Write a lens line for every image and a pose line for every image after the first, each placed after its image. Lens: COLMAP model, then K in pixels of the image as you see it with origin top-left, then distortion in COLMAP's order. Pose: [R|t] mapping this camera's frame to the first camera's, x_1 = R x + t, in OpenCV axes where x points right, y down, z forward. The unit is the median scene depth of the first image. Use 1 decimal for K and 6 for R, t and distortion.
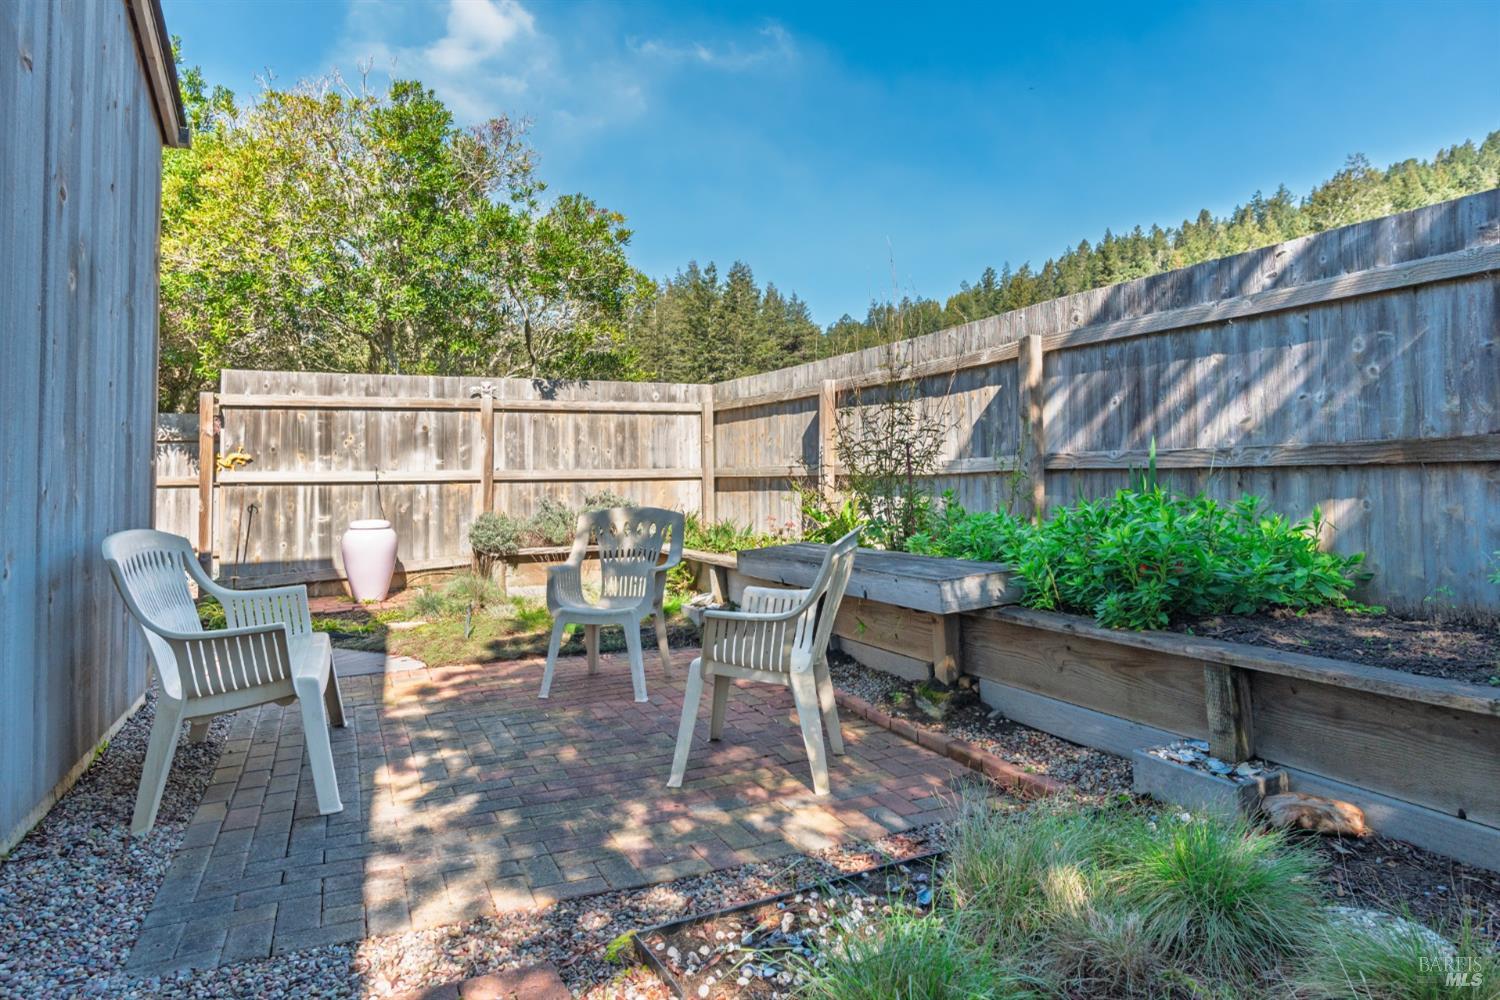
lens RADIAL K [[885.8, 0, 733.7], [0, 885.8, 470.0], [0, 0, 1]] dist [-0.001125, -0.000960]
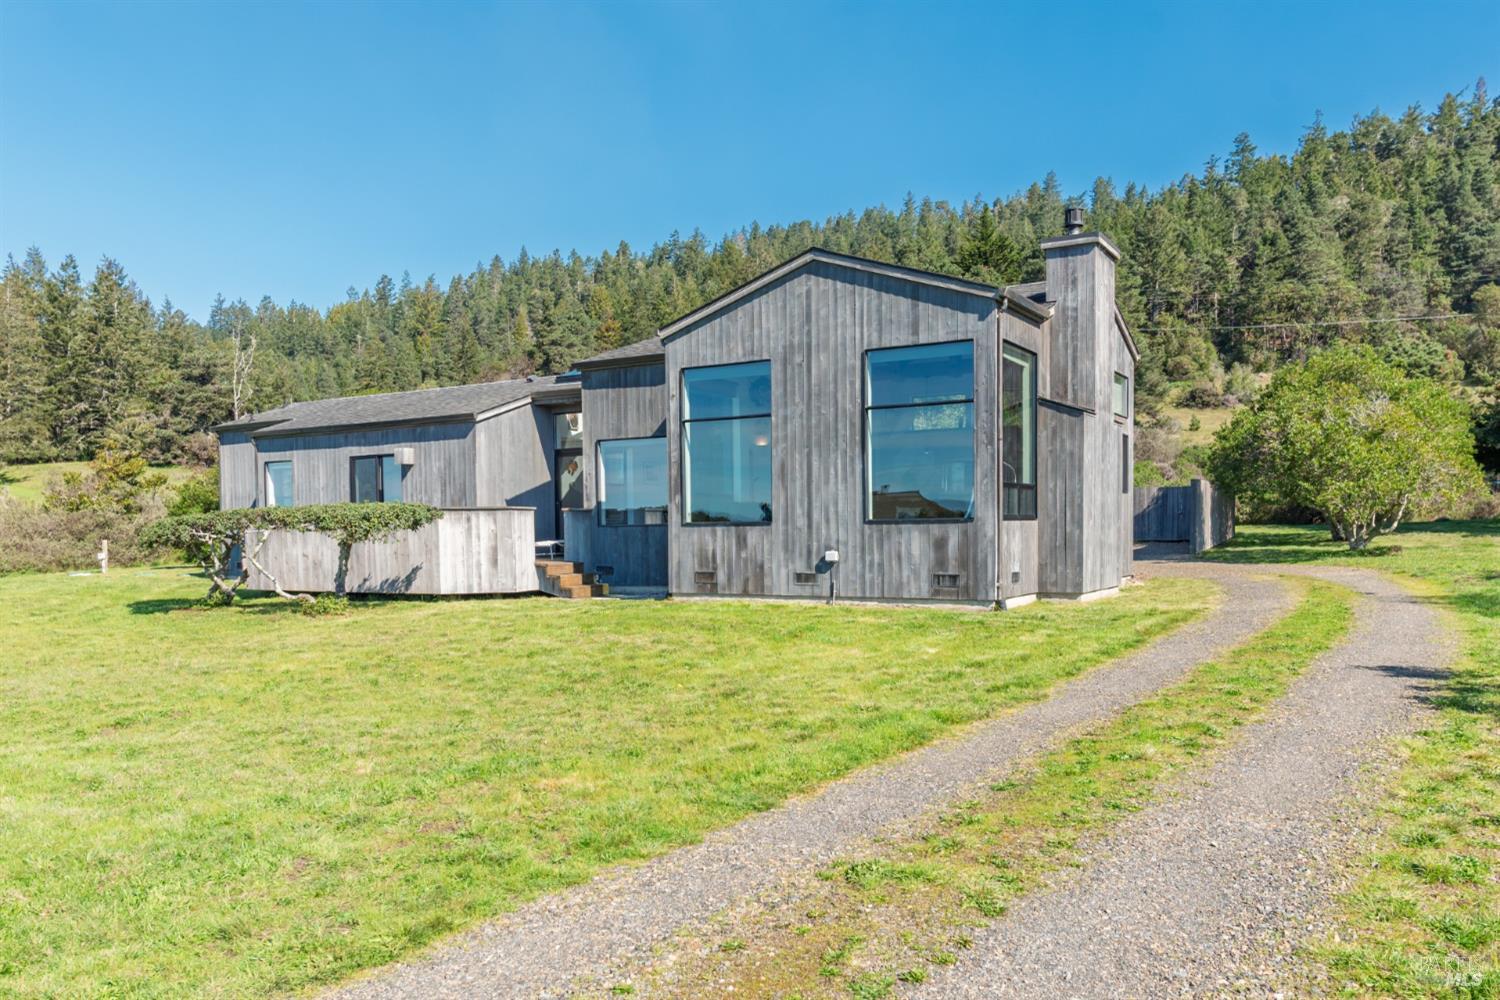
lens RADIAL K [[885.8, 0, 750.6], [0, 885.8, 506.6], [0, 0, 1]] dist [-0.001125, -0.000960]
pose [[0.823193, 0.016767, 0.567514, 0.117481], [-0.002933, 0.999676, -0.025282, -0.000690], [-0.567754, 0.019147, 0.822976, 0.169823]]
